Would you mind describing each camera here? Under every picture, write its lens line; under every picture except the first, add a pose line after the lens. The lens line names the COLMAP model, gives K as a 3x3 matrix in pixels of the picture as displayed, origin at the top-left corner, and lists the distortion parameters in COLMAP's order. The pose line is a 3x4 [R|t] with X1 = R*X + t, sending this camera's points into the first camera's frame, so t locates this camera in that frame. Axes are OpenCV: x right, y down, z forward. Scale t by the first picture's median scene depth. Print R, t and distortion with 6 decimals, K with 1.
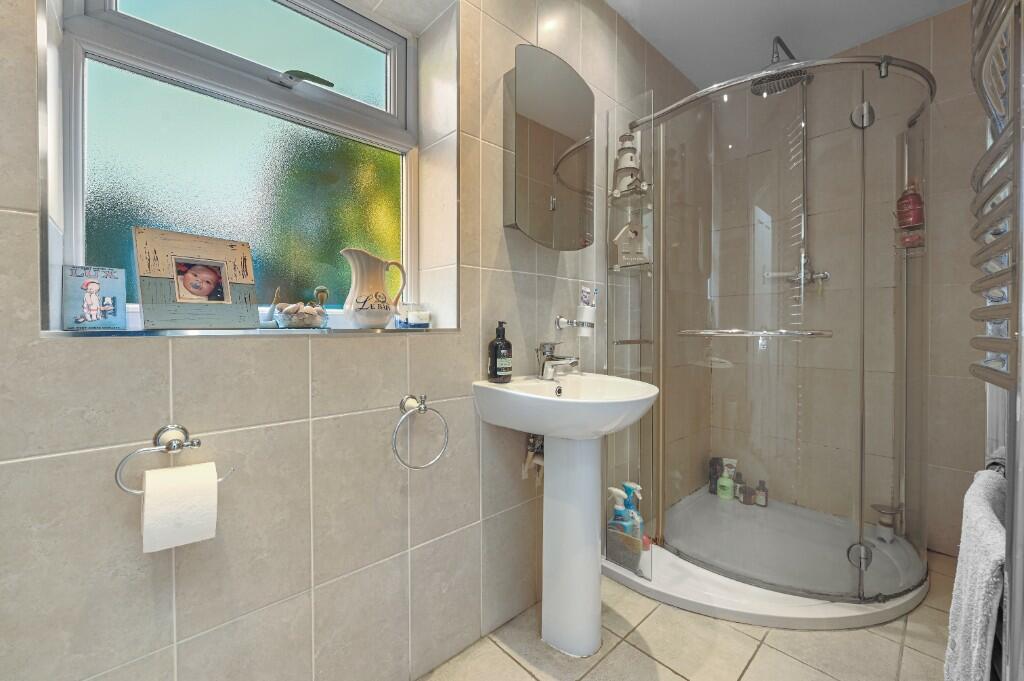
lens RADIAL K [[407.6, 0, 514.9], [0, 407.6, 331.8], [0, 0, 1]] dist [-0.009884, 0.000900]
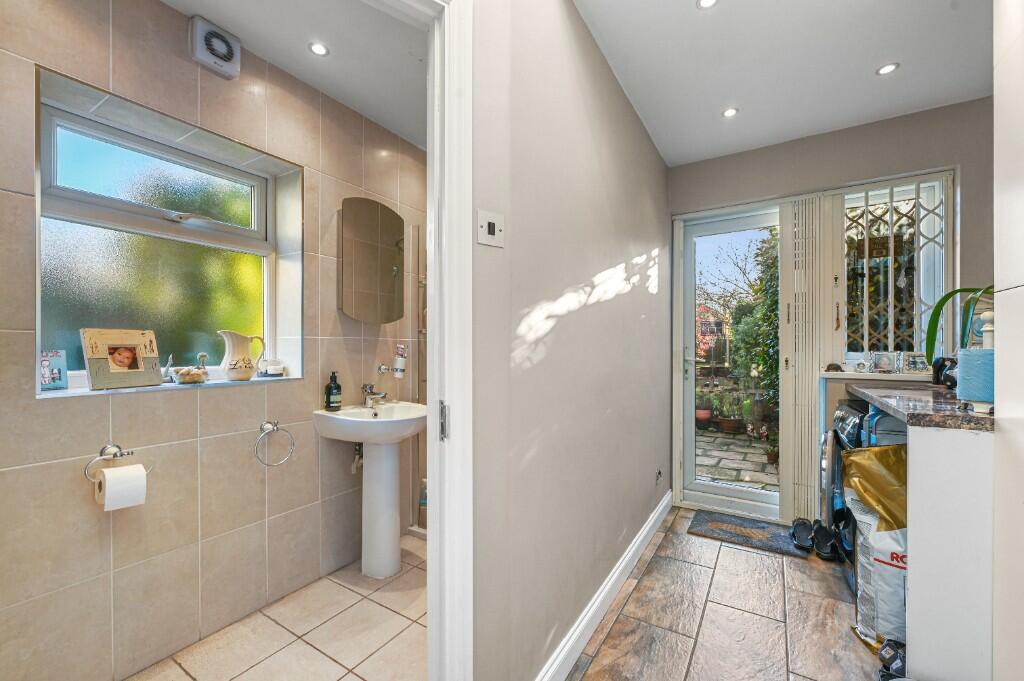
lens RADIAL K [[407.6, 0, 513.3], [0, 407.6, 349.2], [0, 0, 1]] dist [-0.009884, 0.000900]
pose [[0.965233, -0.000106, 0.261390, 0.241633], [0.002195, 0.999968, -0.007698, -0.106566], [-0.261381, 0.008004, 0.965203, -0.742462]]
